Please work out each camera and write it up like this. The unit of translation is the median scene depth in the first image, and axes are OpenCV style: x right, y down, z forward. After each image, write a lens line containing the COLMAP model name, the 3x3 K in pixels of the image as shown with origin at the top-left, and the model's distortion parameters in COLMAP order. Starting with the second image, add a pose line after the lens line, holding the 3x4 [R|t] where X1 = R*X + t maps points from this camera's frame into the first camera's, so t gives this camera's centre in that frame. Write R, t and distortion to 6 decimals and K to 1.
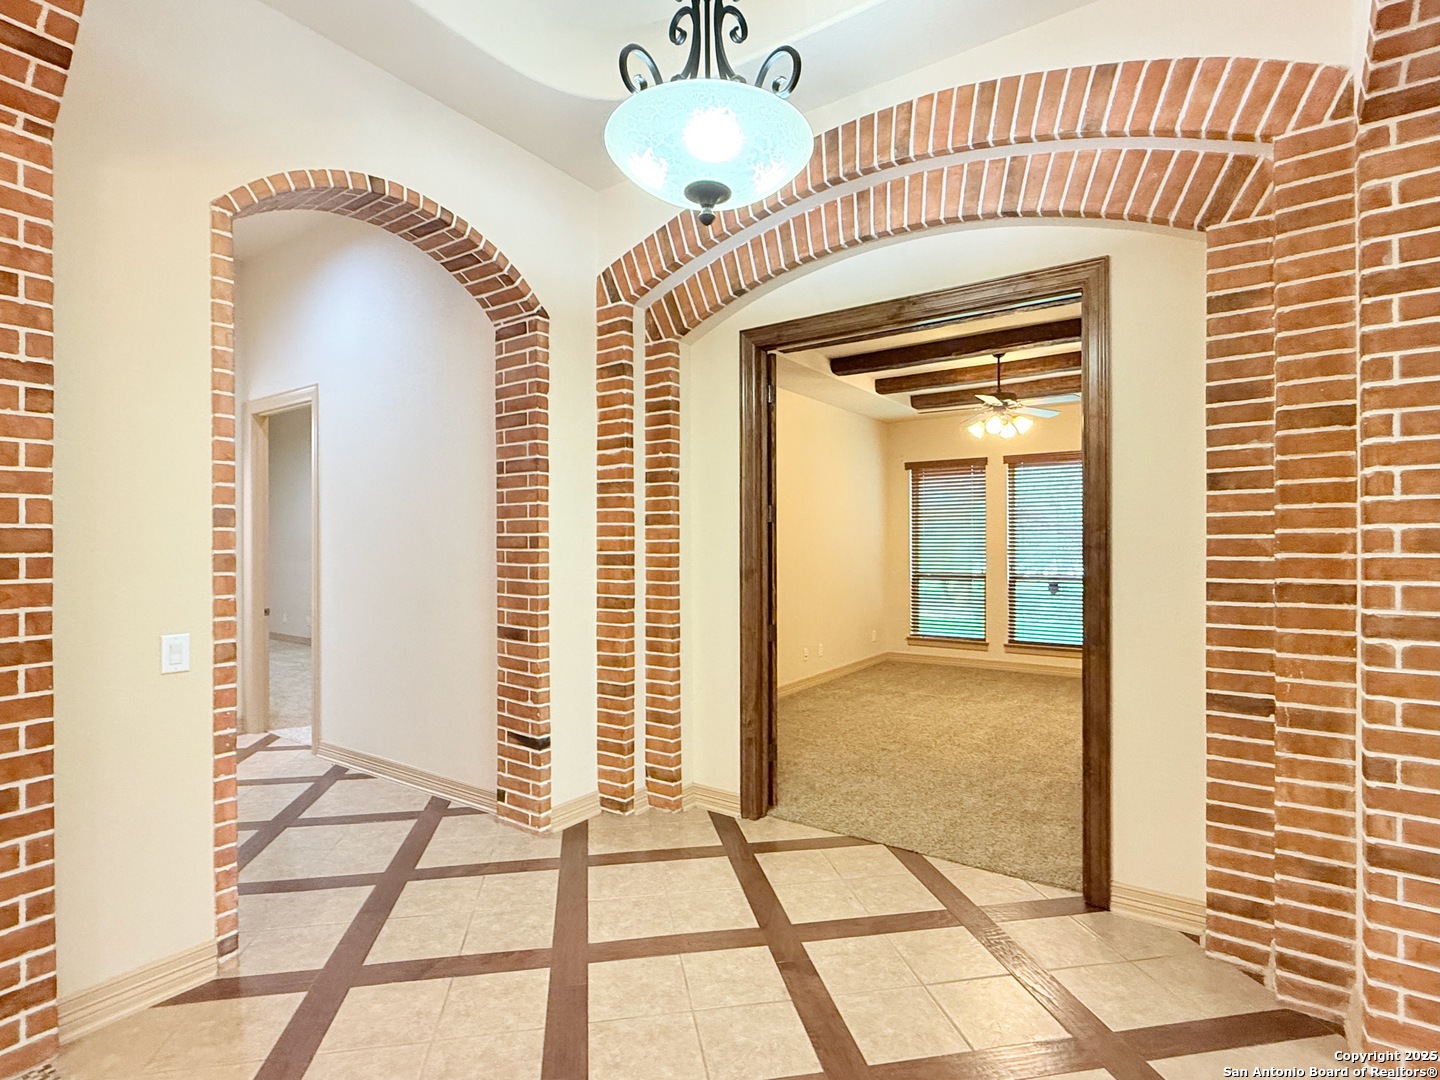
lens RADIAL K [[724.6, 0, 716.3], [0, 724.6, 546.2], [0, 0, 1]] dist [-0.000385, 0.001246]
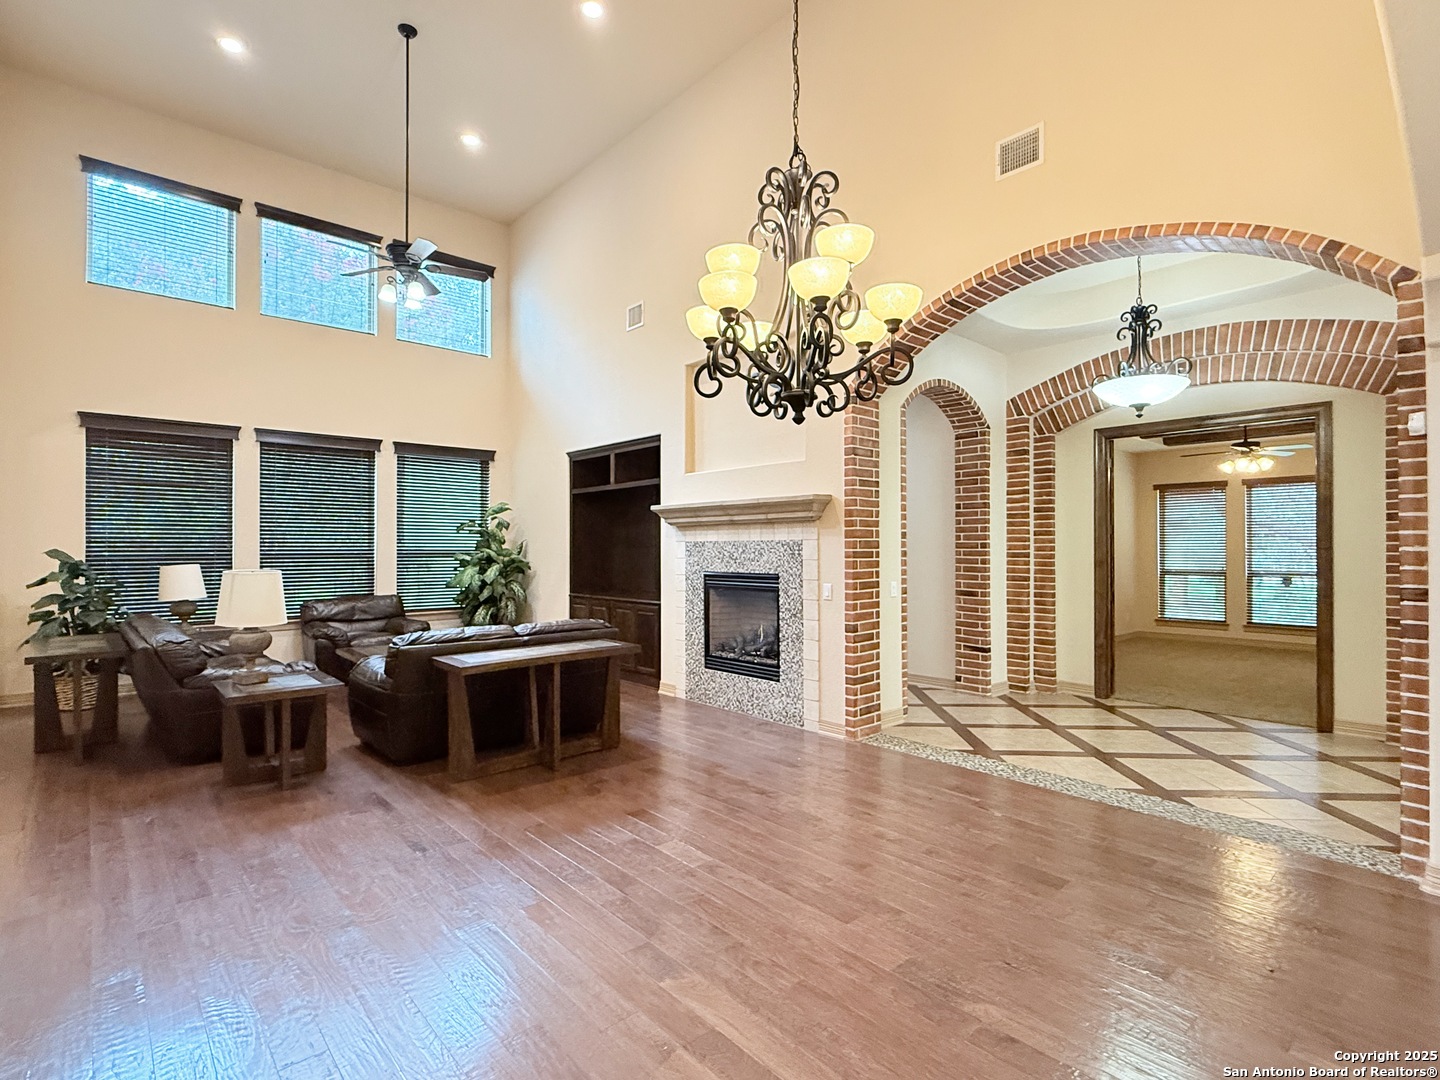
lens RADIAL K [[701.6, 0, 717.4], [0, 701.6, 545.2], [0, 0, 1]] dist [-0.000156, -0.000205]
pose [[0.972959, 0.001368, -0.230974, -0.476086], [-0.002773, 0.999980, -0.005758, 0.006164], [0.230962, 0.006243, 0.972943, -0.919200]]
